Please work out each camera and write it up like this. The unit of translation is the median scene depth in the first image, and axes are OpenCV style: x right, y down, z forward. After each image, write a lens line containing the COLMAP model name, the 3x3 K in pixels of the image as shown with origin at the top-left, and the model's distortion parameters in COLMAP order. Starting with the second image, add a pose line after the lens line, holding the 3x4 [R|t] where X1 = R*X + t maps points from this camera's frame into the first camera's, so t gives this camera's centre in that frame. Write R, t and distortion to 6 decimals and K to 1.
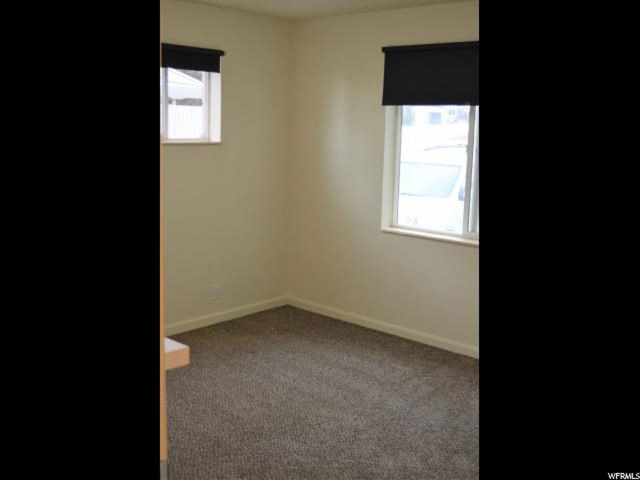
lens RADIAL K [[832.4, 0, 320.0], [0, 832.4, 240.0], [0, 0, 1]] dist [-0.075817, -0.035901]
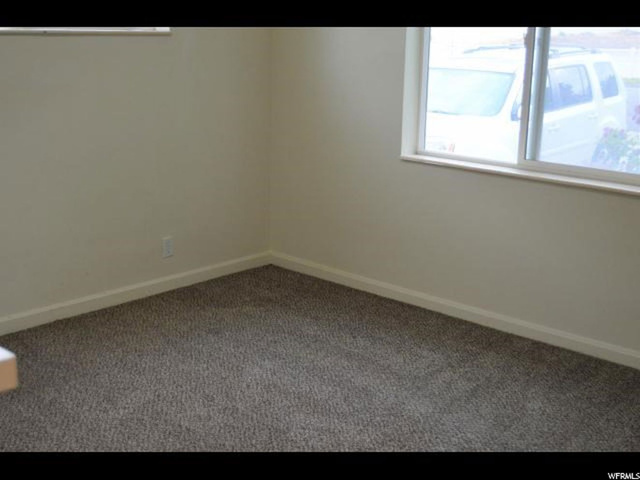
lens RADIAL K [[832.4, 0, 320.0], [0, 832.4, 240.0], [0, 0, 1]] dist [-0.075817, -0.035901]
pose [[0.998422, -0.002025, -0.056124, 0.046205], [0.006042, 0.997423, 0.071489, 0.006419], [0.055835, -0.071715, 0.995861, 0.302534]]
